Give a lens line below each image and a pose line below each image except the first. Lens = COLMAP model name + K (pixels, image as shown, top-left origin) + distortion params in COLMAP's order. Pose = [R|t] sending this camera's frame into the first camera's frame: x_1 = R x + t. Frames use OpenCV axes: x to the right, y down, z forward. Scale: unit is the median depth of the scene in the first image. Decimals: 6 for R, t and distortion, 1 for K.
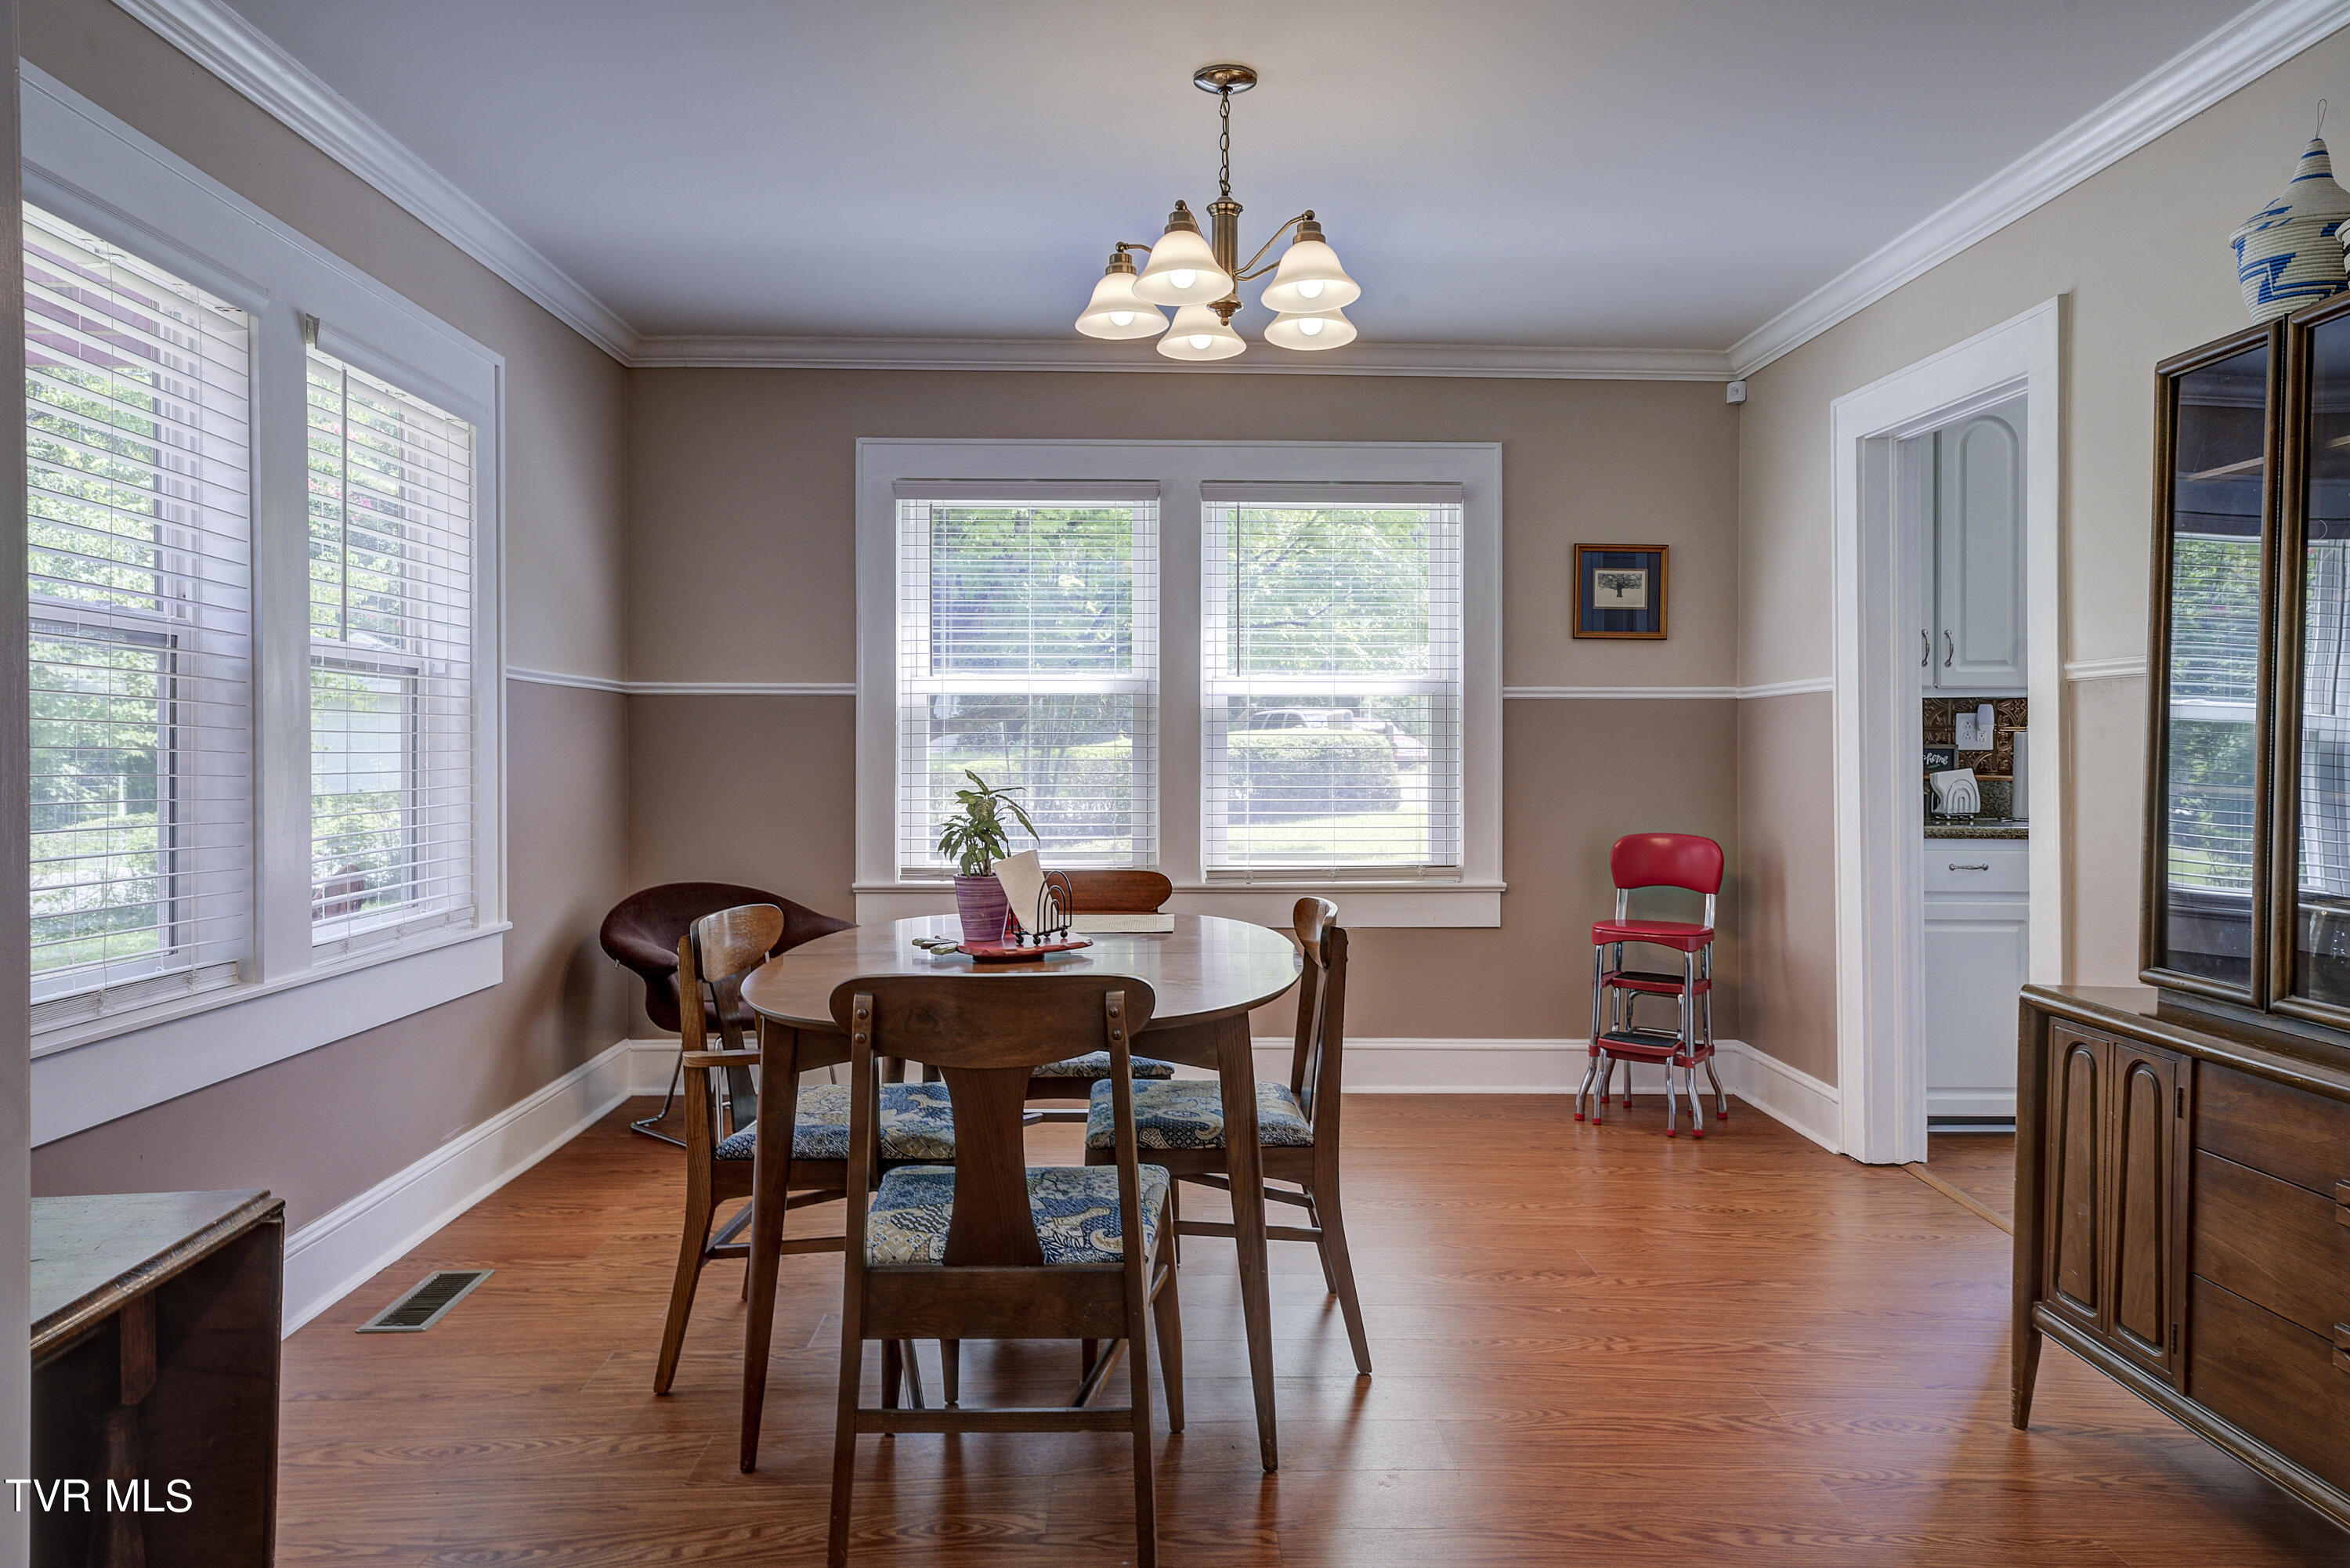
lens RADIAL K [[1480.6, 0, 1184.5], [0, 1480.6, 762.5], [0, 0, 1]] dist [-0.011372, -0.002278]
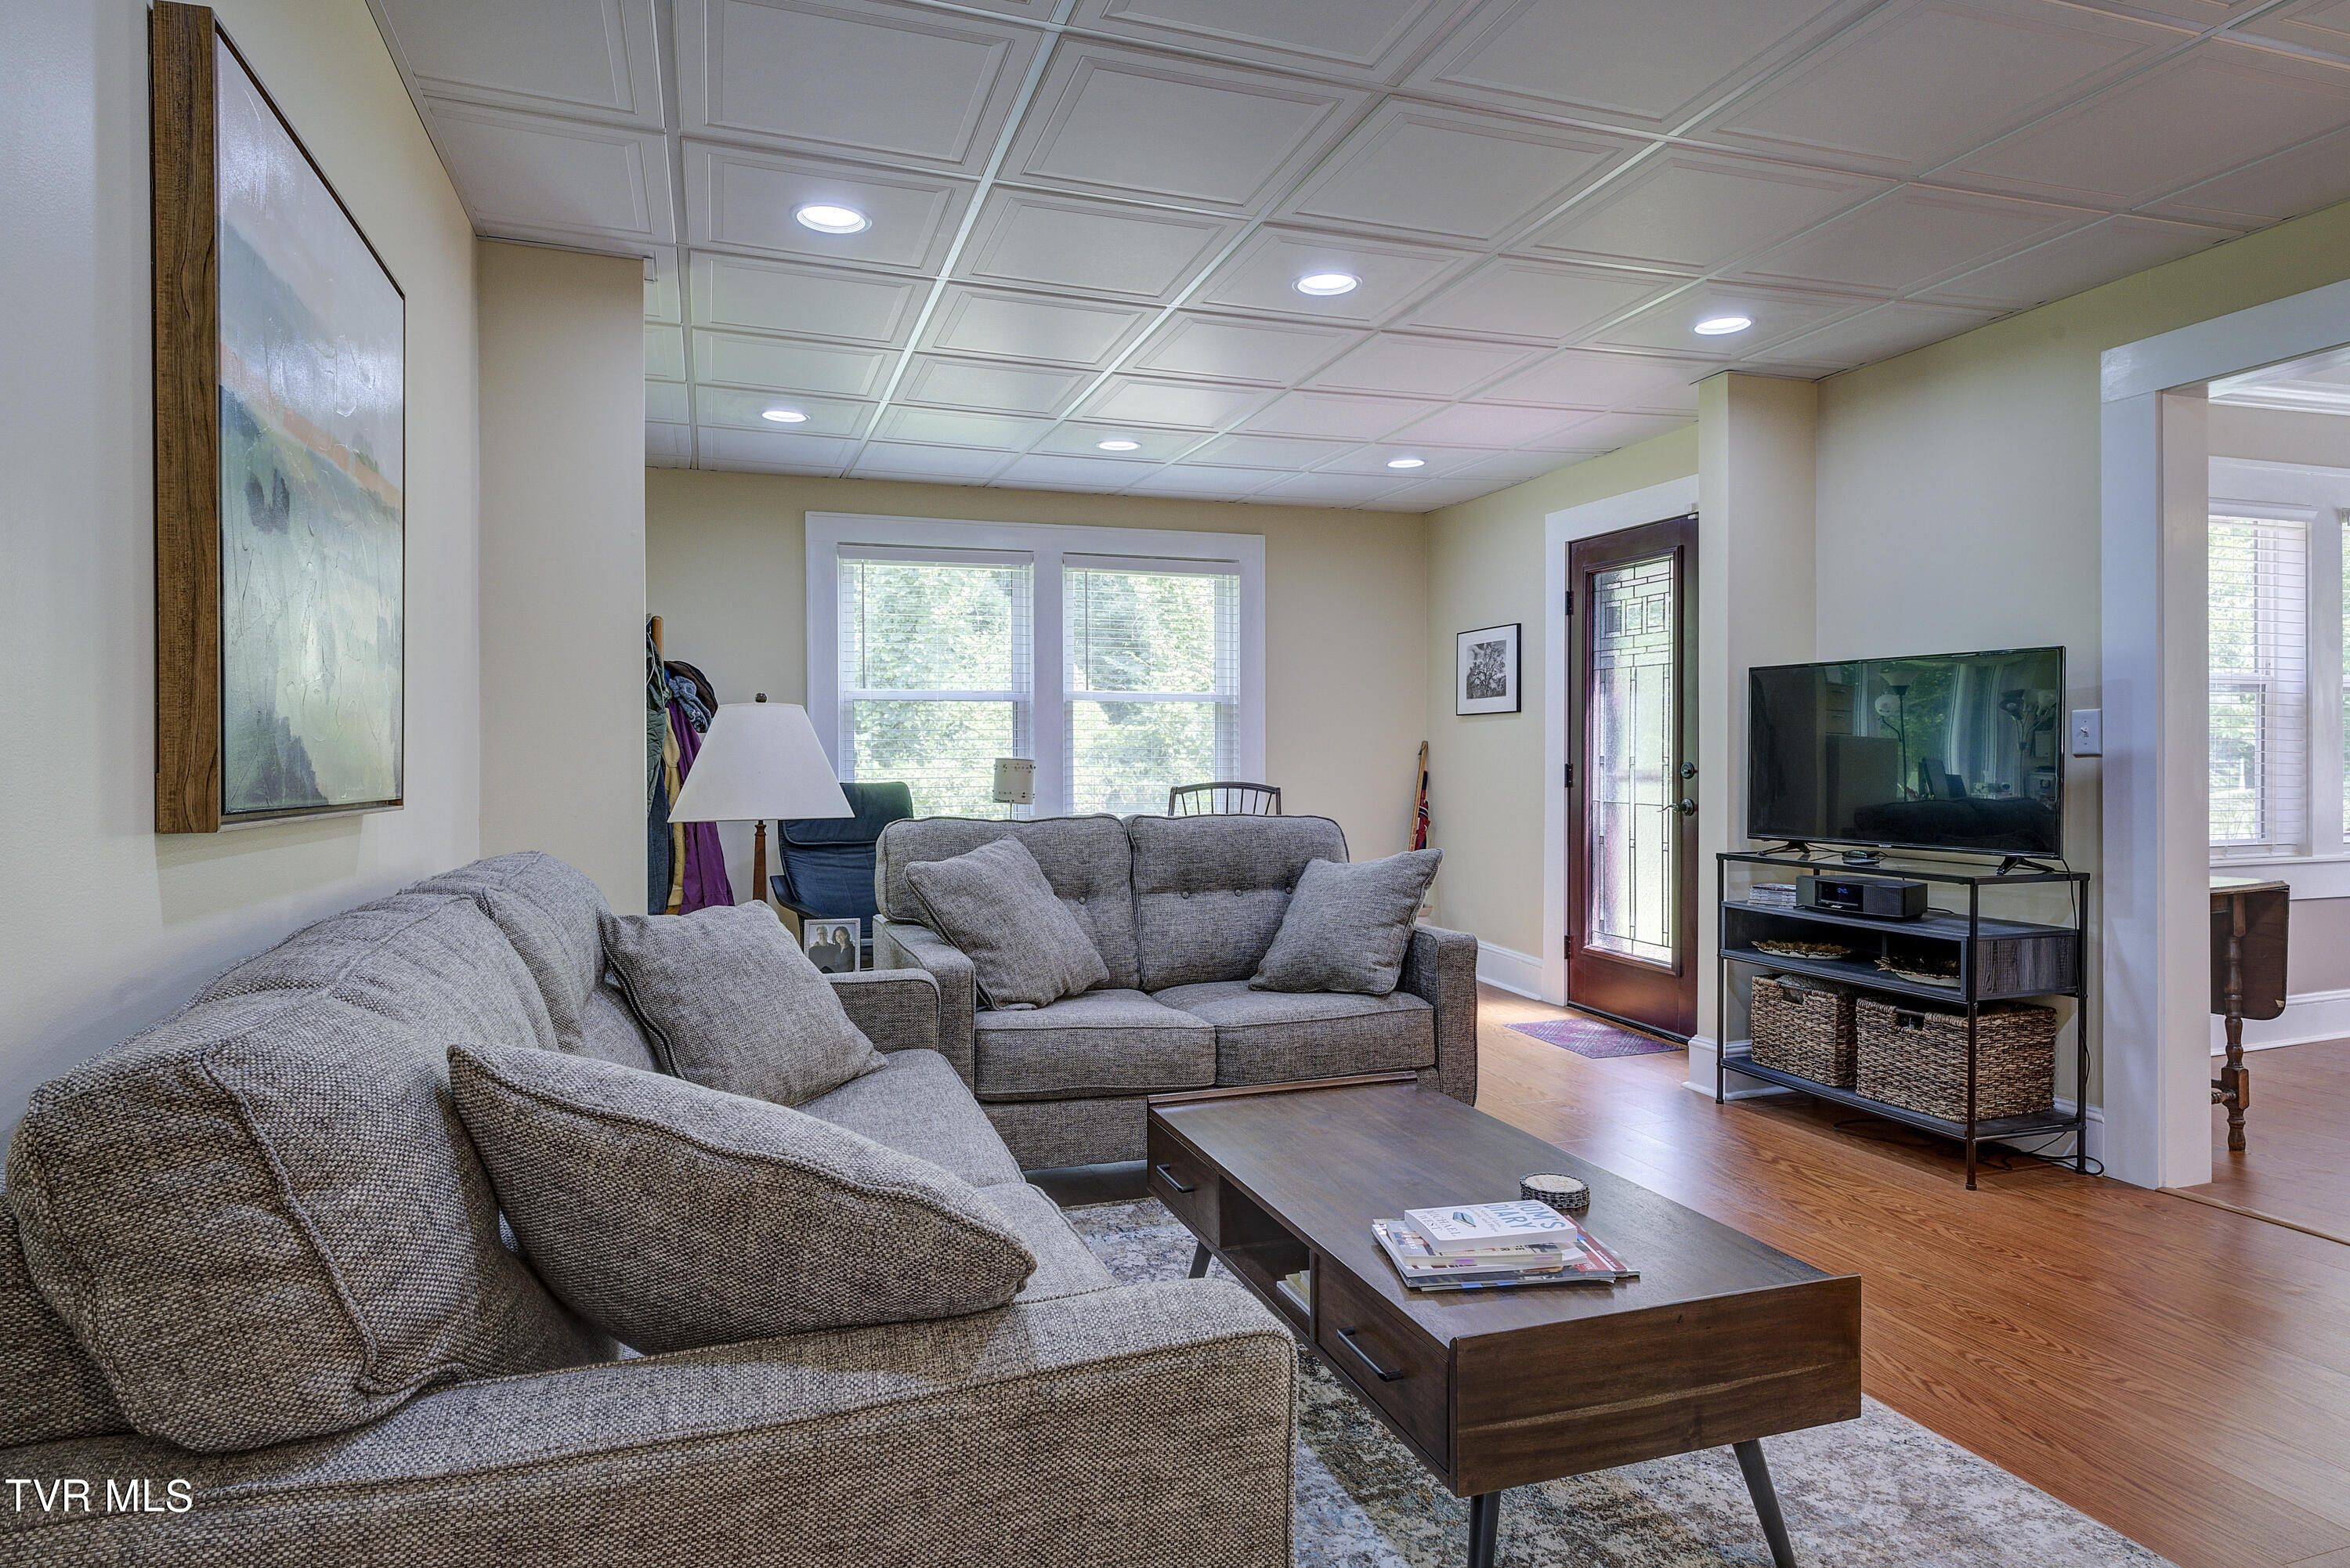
lens RADIAL K [[1300.4, 0, 1220.8], [0, 1300.4, 750.8], [0, 0, 1]] dist [0.000695, -0.001627]
pose [[0.275719, 0.000652, -0.961238, 0.426465], [-0.000817, 1.000000, 0.000444, 0.005026], [0.961238, 0.000663, 0.275719, -0.585283]]
